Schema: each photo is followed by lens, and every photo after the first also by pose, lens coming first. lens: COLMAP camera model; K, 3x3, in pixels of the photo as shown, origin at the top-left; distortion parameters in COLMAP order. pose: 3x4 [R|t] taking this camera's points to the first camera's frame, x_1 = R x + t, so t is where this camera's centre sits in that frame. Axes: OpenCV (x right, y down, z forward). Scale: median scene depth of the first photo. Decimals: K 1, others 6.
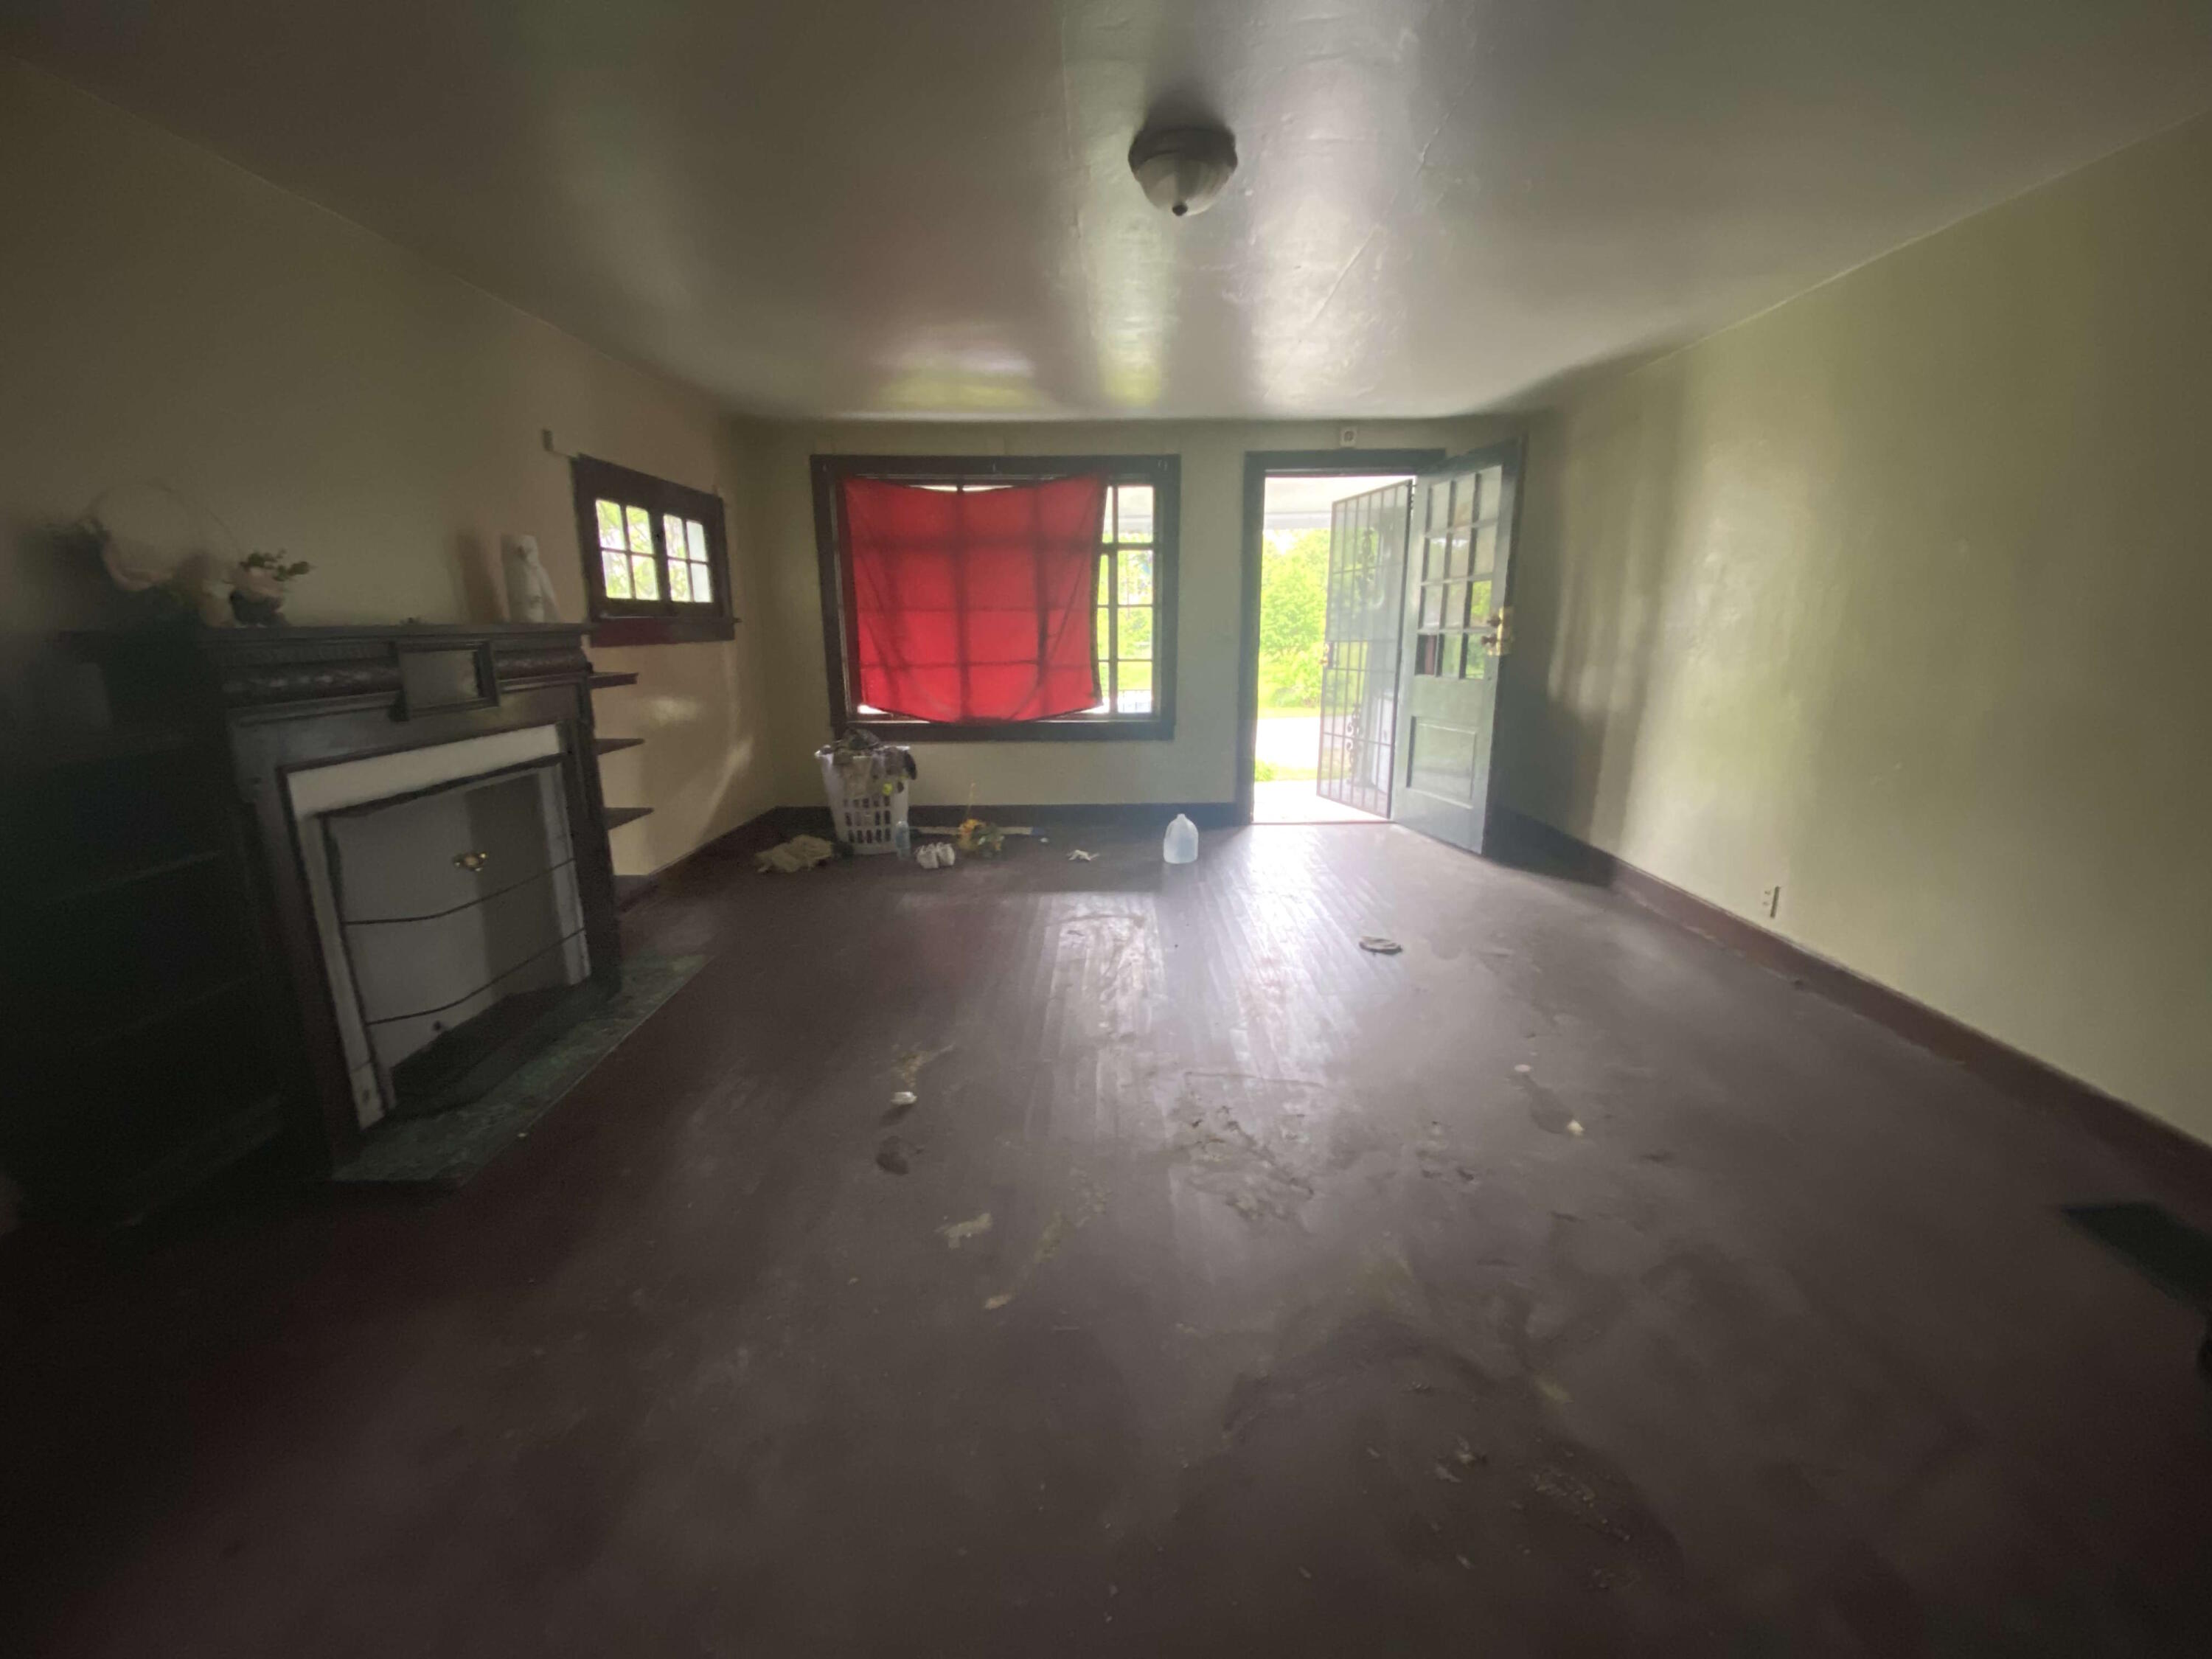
lens RADIAL K [[888.1, 0, 1094.9], [0, 888.1, 839.3], [0, 0, 1]] dist [-0.018920, -0.001363]
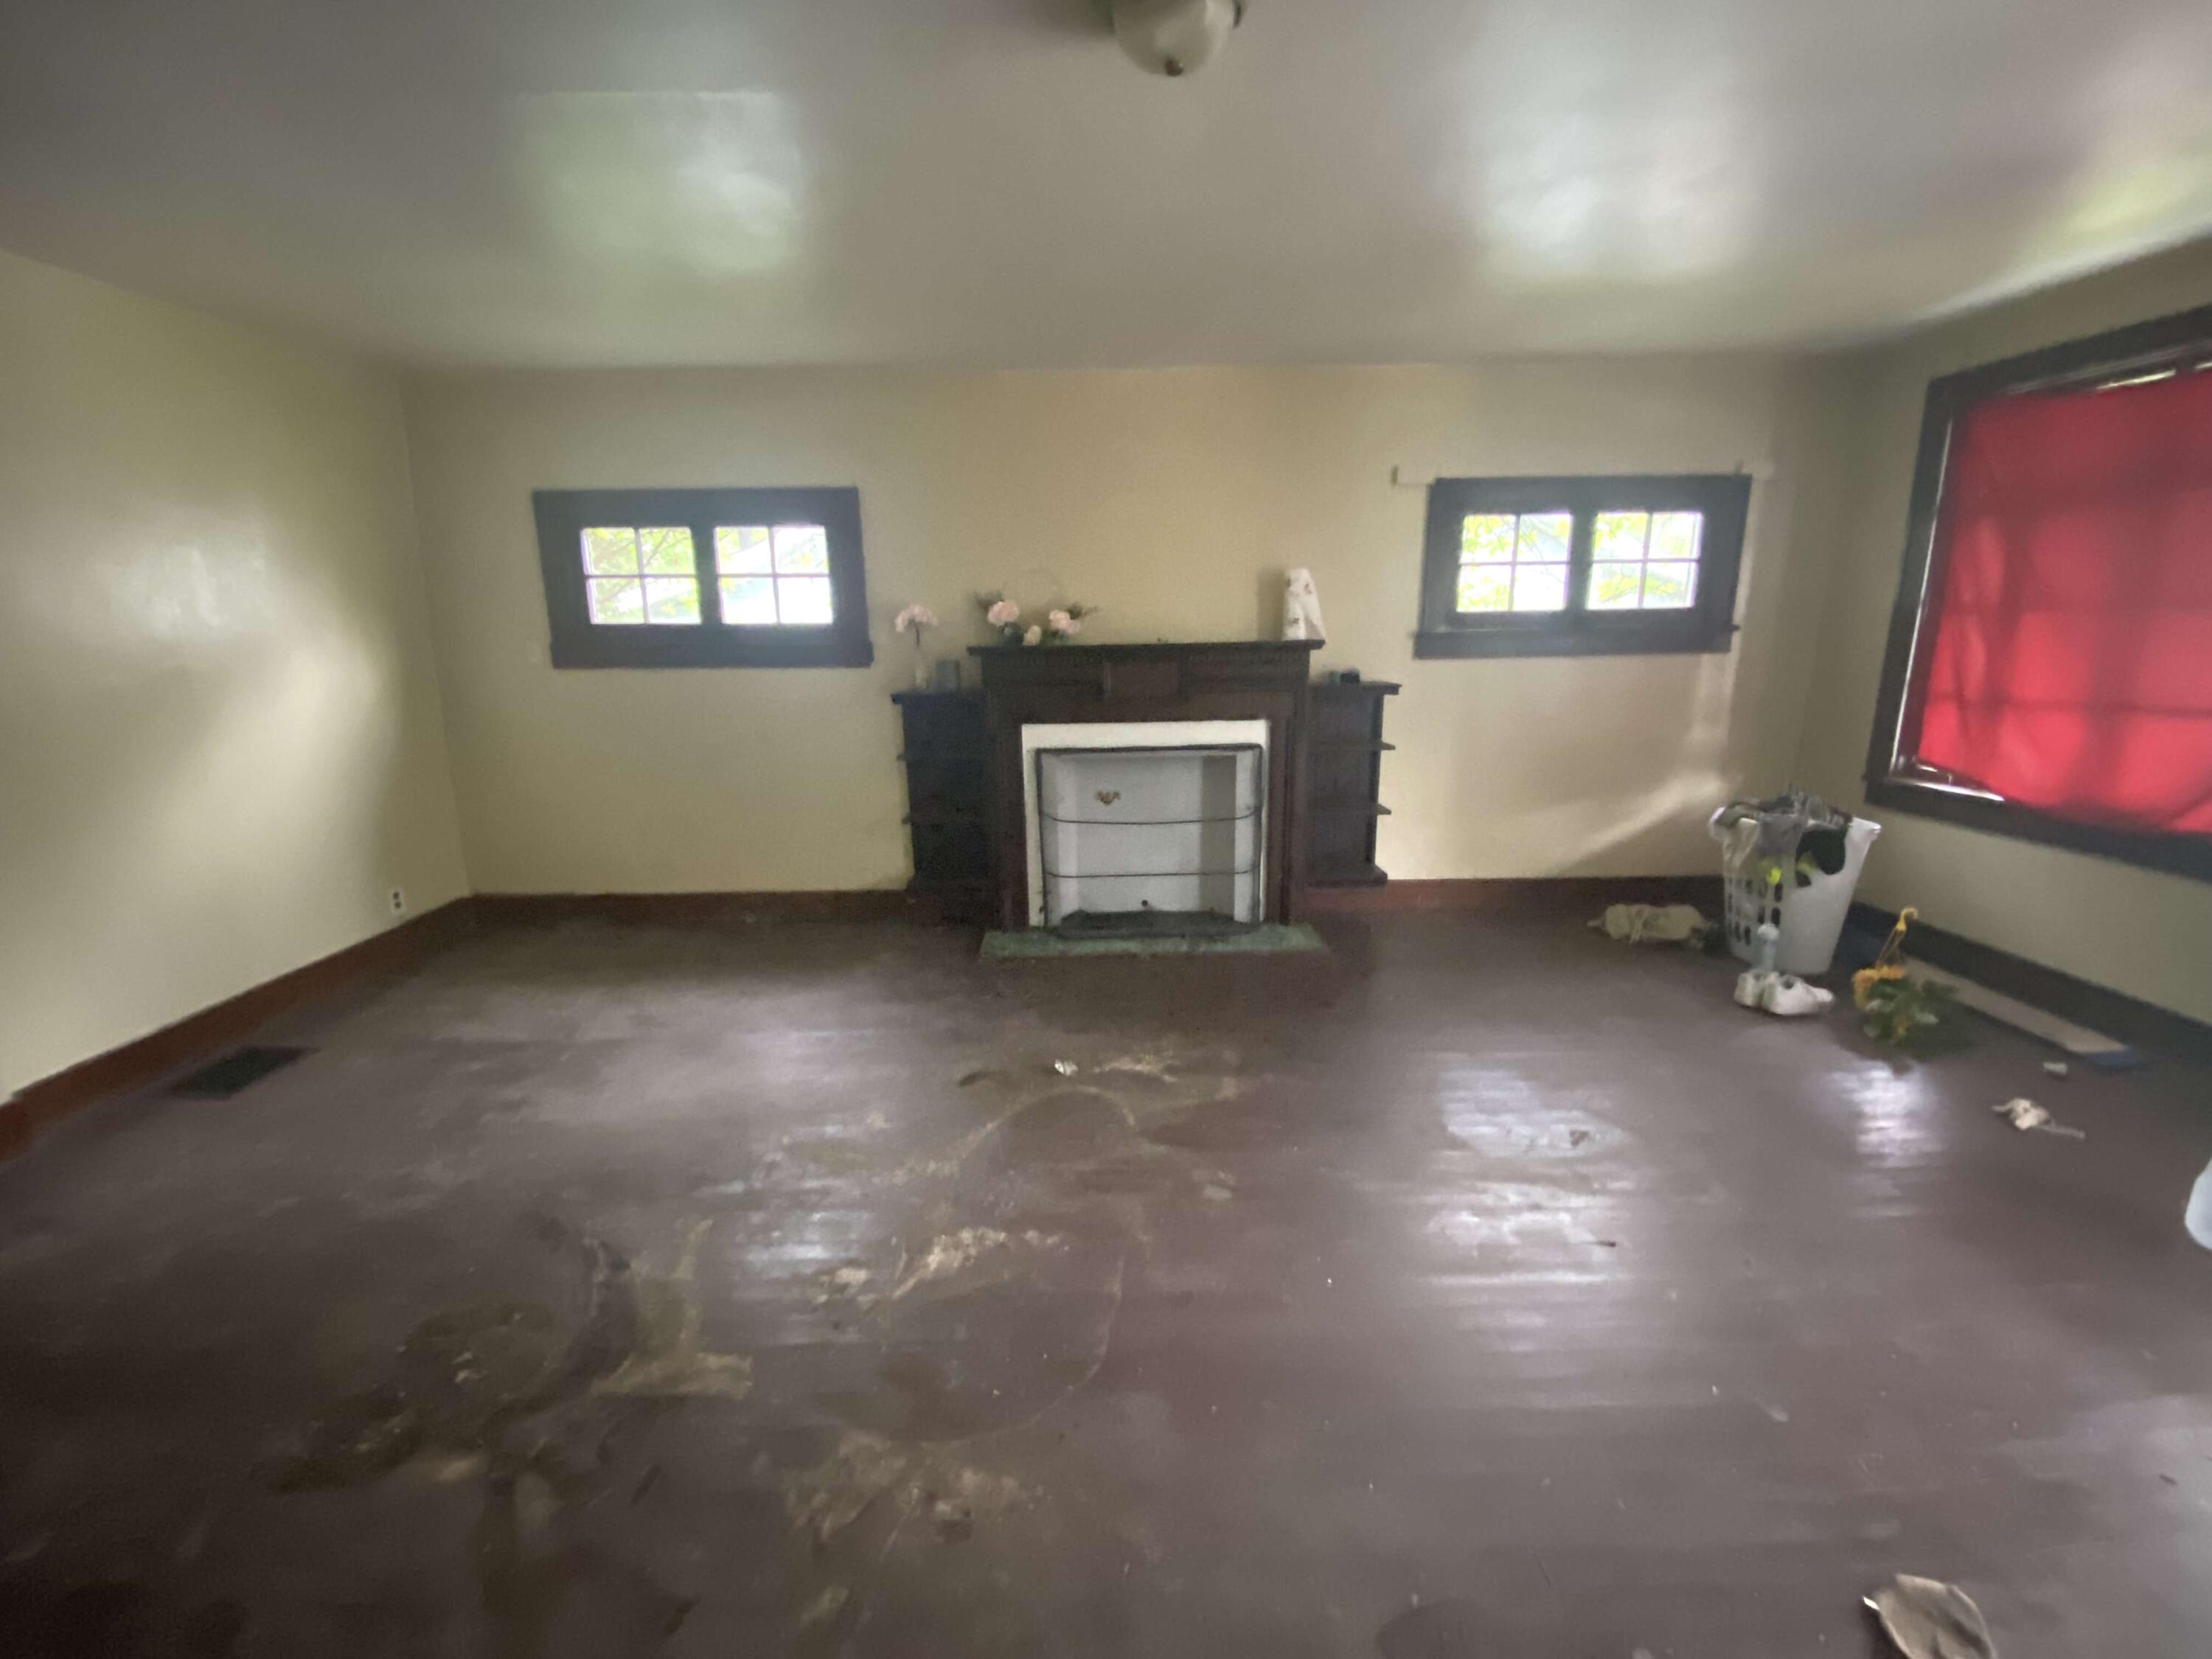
lens RADIAL K [[888.1, 0, 1095.2], [0, 888.1, 830.8], [0, 0, 1]] dist [-0.018920, -0.001363]
pose [[0.043661, 0.211007, -0.976509, 0.410585], [-0.216780, 0.956154, 0.196916, -0.114837], [0.975244, 0.203090, 0.087489, 0.448540]]
